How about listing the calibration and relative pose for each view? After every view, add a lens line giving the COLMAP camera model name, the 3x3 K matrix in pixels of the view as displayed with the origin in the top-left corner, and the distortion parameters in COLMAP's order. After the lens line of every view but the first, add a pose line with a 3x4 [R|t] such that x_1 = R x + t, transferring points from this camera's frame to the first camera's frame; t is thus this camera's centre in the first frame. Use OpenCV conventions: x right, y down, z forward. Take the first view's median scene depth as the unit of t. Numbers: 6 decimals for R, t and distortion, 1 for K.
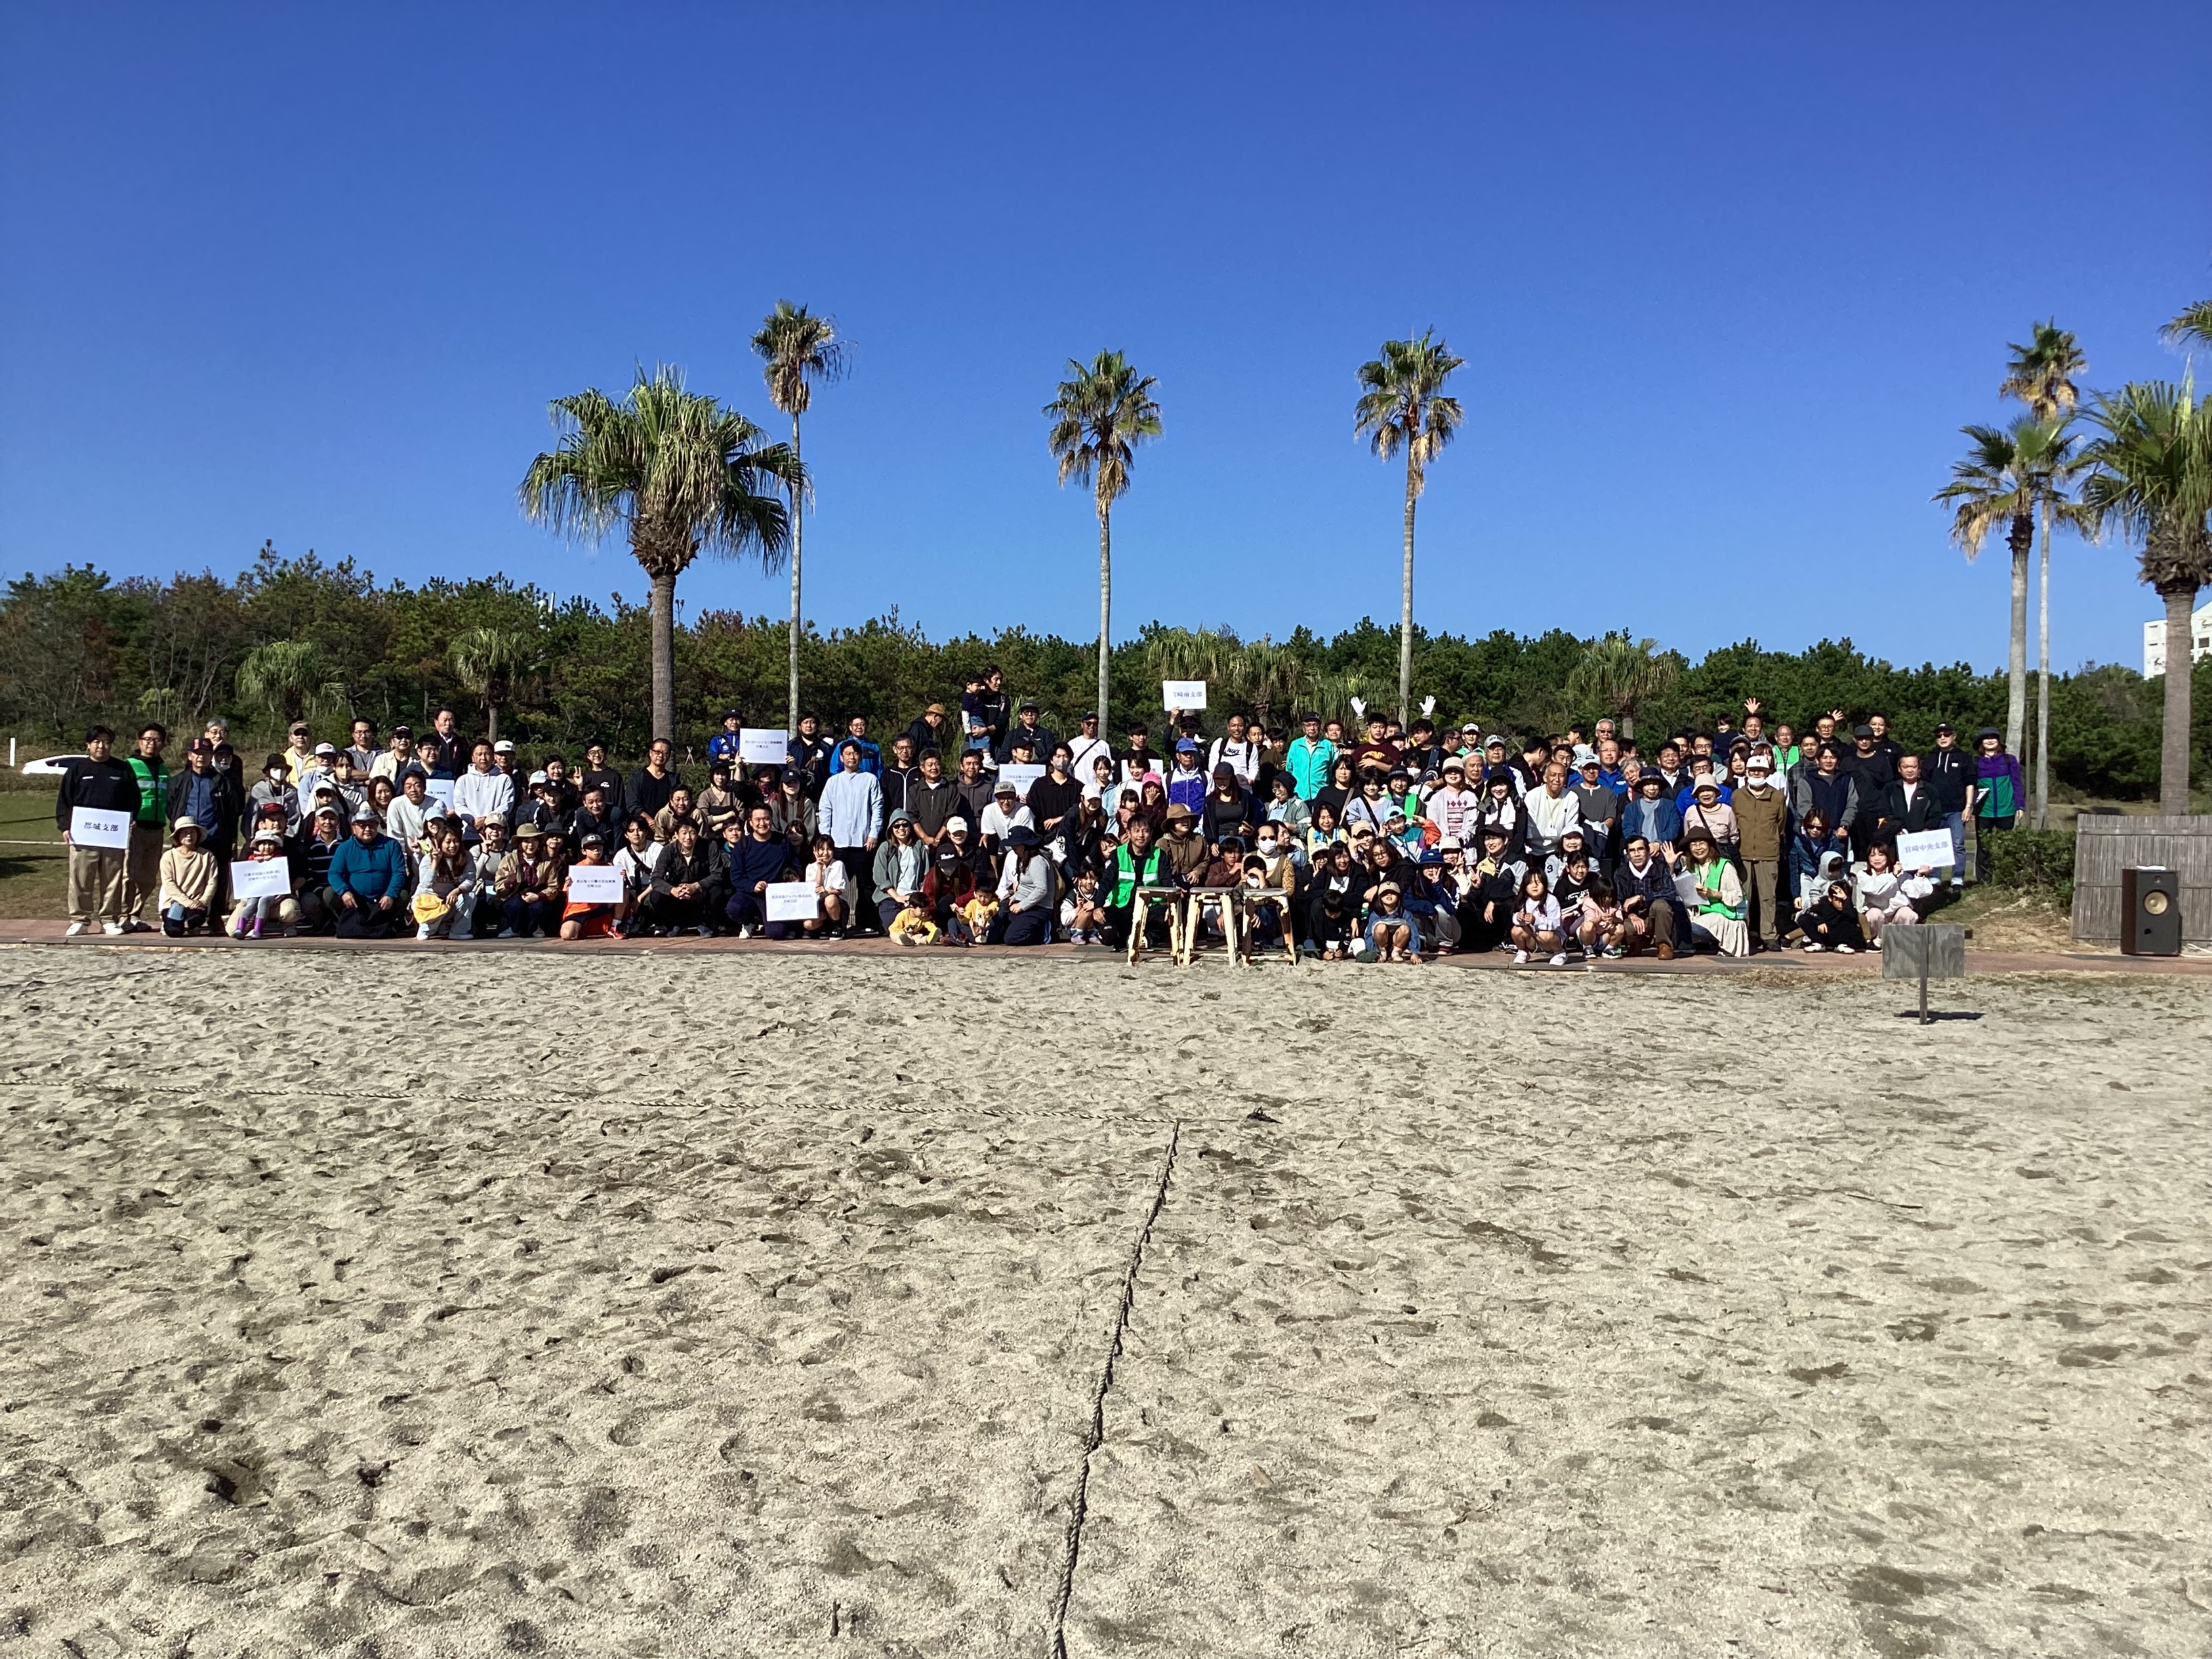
lens RADIAL K [[2054.3, 0, 1109.0], [0, 2054.3, 836.0], [0, 0, 1]] dist [0.032815, 0.000000]
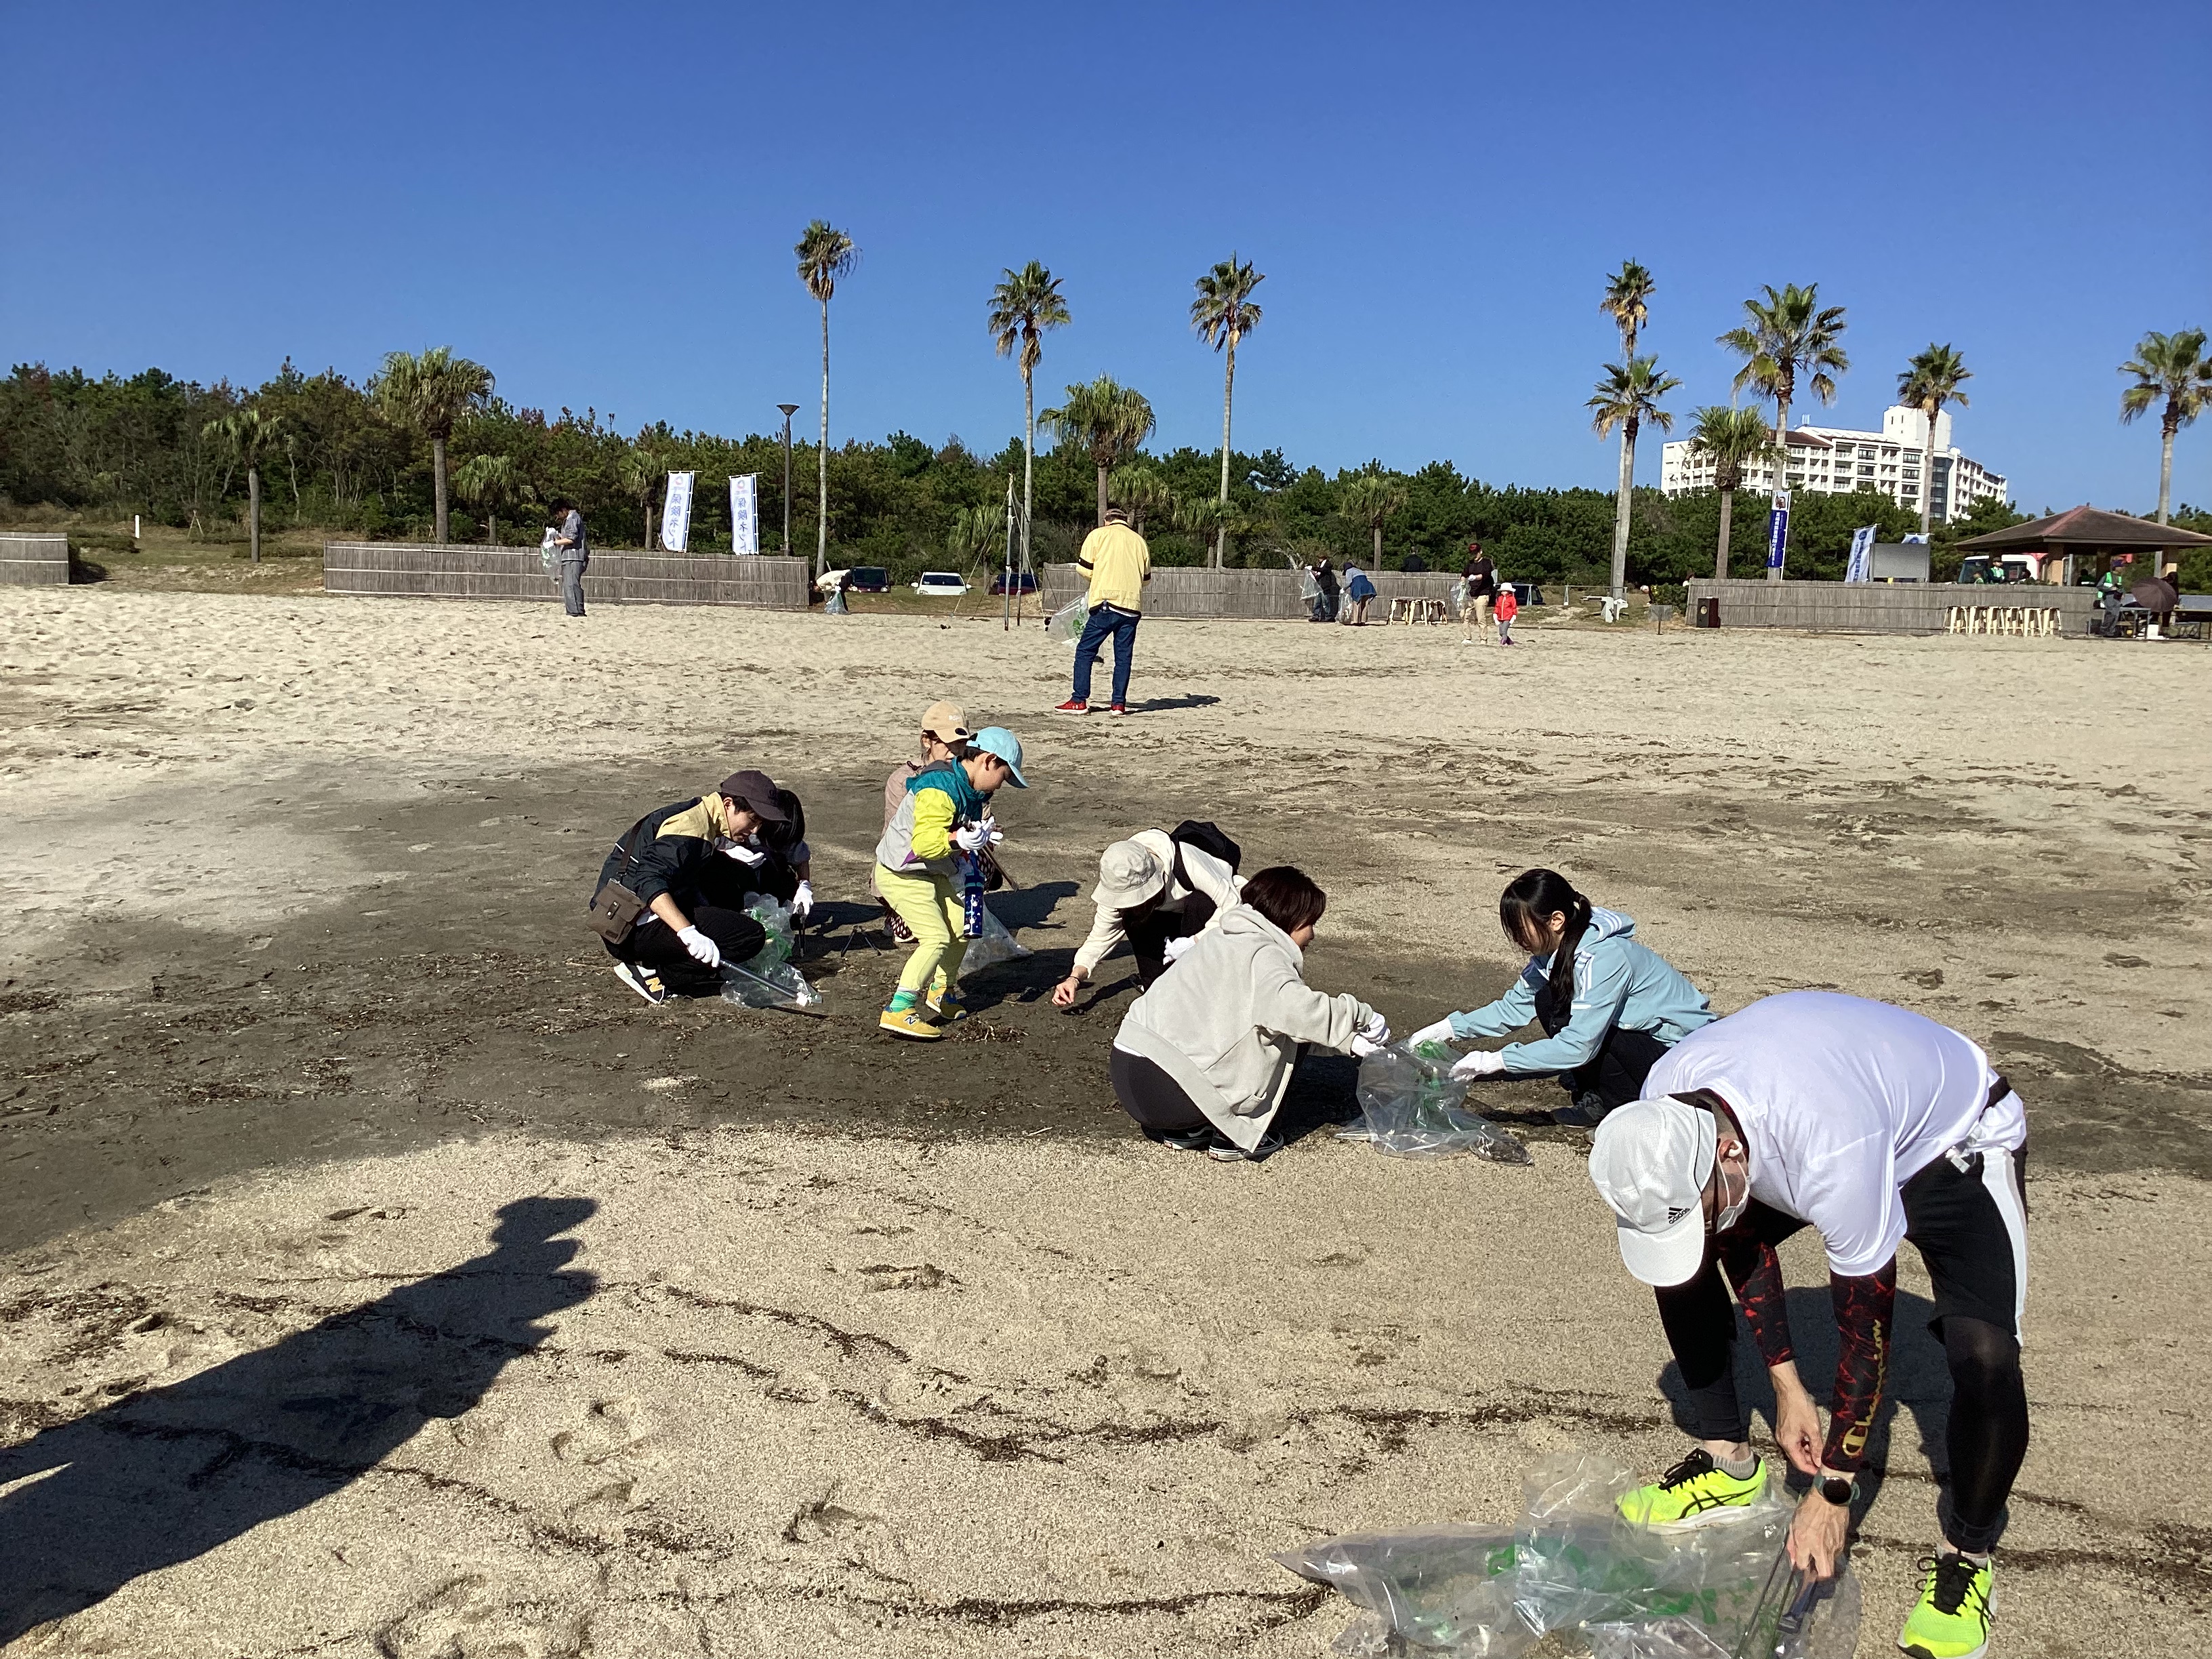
lens RADIAL K [[2054.3, 0, 1105.5], [0, 2054.3, 825.1], [0, 0, 1]] dist [0.032815, 0.000000]
pose [[0.979020, -0.008021, 0.203608, -0.240302], [-0.011202, 0.995595, 0.093082, 0.019755], [-0.203458, -0.093410, 0.974618, -0.434341]]
